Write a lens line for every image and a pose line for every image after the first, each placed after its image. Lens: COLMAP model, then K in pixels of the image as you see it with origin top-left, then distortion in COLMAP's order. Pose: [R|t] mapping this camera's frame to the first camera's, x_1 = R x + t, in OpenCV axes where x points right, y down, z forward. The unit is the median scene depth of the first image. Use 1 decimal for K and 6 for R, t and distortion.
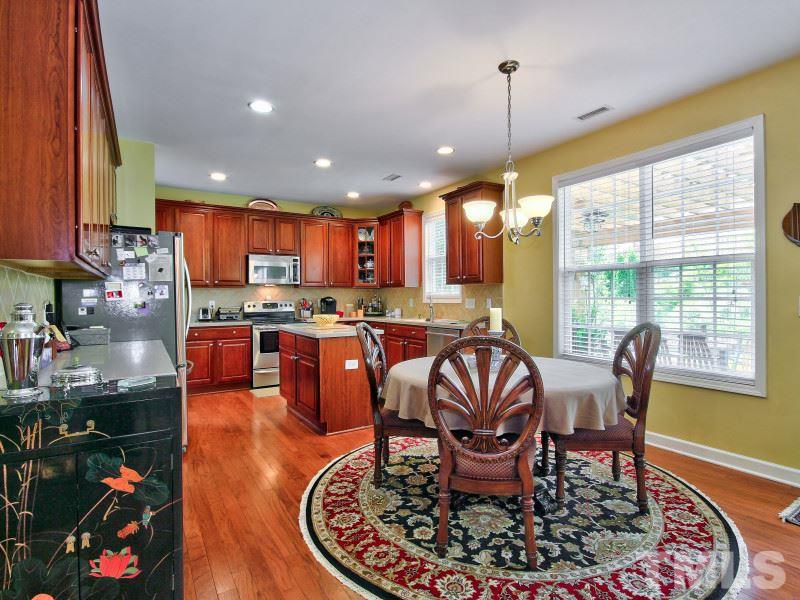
lens RADIAL K [[427.5, 0, 400.2], [0, 427.5, 303.3], [0, 0, 1]] dist [0.001639, 0.001902]
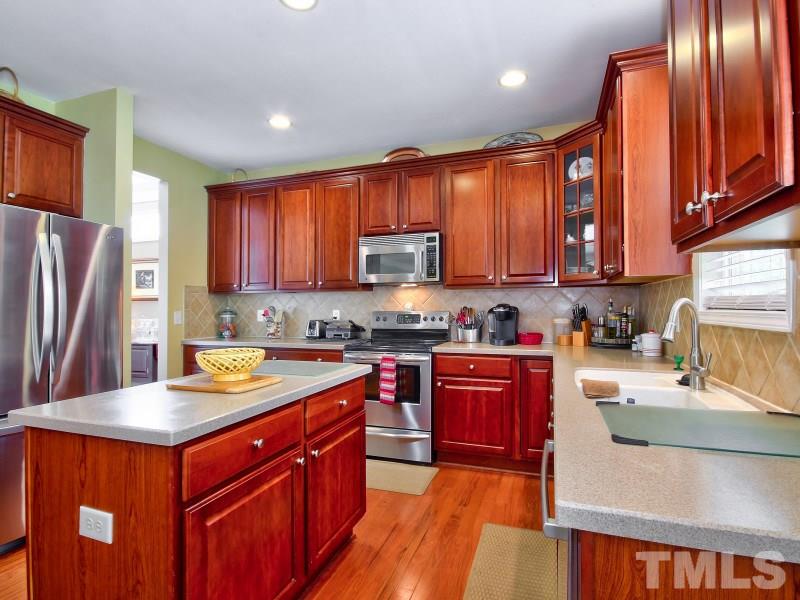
lens RADIAL K [[427.5, 0, 400.2], [0, 427.5, 303.3], [0, 0, 1]] dist [0.001639, 0.001902]
pose [[0.618617, -0.001778, -0.785690, 0.181221], [-0.008985, 0.999916, -0.009337, -0.011801], [0.785641, 0.012835, 0.618550, 0.658358]]
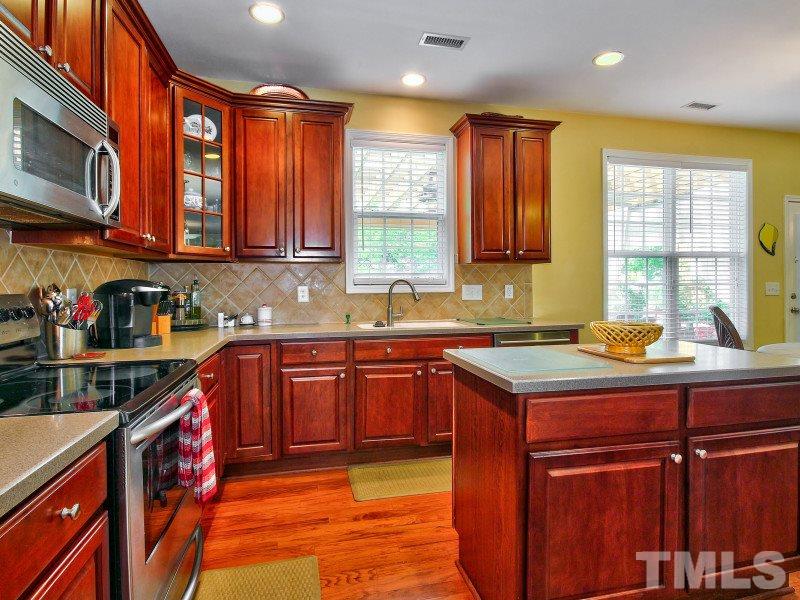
lens RADIAL K [[427.5, 0, 400.2], [0, 427.5, 303.3], [0, 0, 1]] dist [0.001639, 0.001902]
pose [[0.322522, -0.038473, 0.945780, -0.475203], [0.017211, 0.999247, 0.034779, -0.006067], [-0.946406, 0.005061, 0.322941, 0.810780]]
